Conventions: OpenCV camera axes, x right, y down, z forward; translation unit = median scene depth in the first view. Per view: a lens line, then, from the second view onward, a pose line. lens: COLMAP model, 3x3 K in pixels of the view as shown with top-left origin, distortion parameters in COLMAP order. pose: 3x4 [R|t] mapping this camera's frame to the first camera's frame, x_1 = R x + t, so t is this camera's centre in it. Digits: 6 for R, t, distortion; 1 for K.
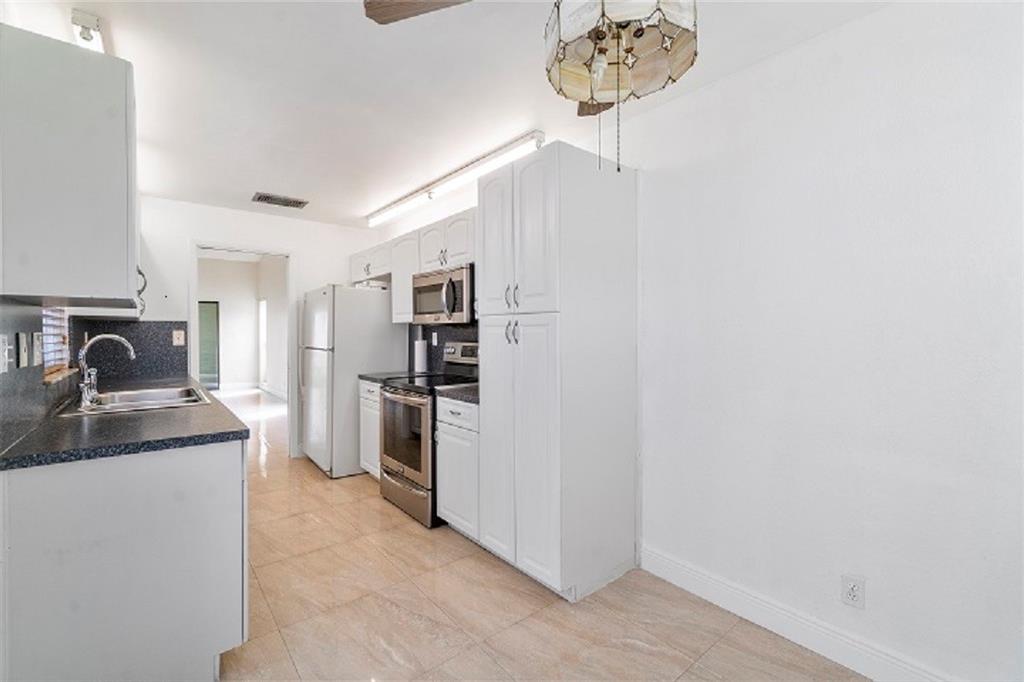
lens RADIAL K [[444.9, 0, 508.9], [0, 444.9, 338.3], [0, 0, 1]] dist [-0.003235, 0.000077]
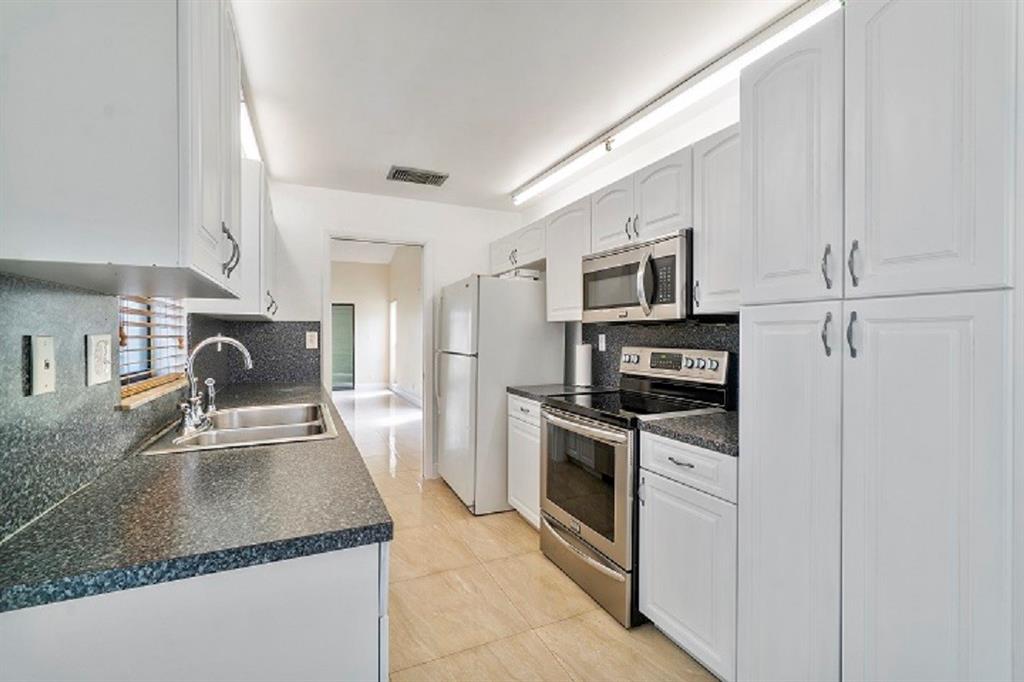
lens RADIAL K [[448.0, 0, 506.3], [0, 448.0, 338.0], [0, 0, 1]] dist [-0.002095, 0.000036]
pose [[0.968067, 0.003045, -0.250672, -0.168842], [-0.004096, 0.999985, -0.003670, -0.003840], [0.250657, 0.004580, 0.968065, 0.273275]]
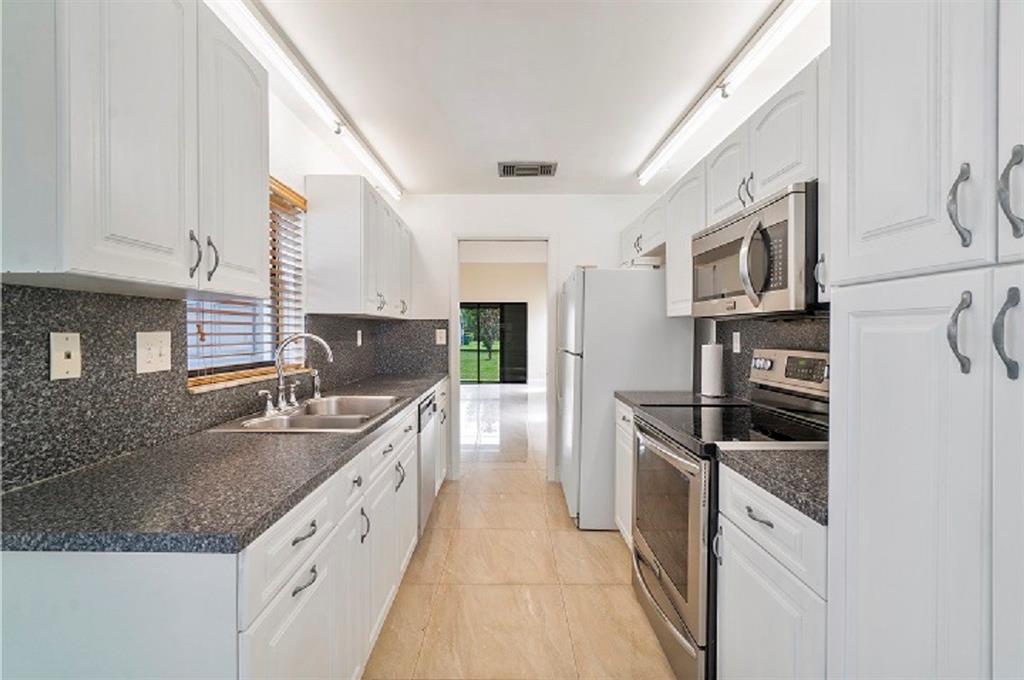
lens RADIAL K [[442.5, 0, 501.5], [0, 442.5, 336.1], [0, 0, 1]] dist [-0.001289, 0.000042]
pose [[0.765879, 0.008342, -0.642931, -0.031588], [-0.009508, 0.999953, 0.001648, -0.006322], [0.642915, 0.004851, 0.765923, 0.422192]]
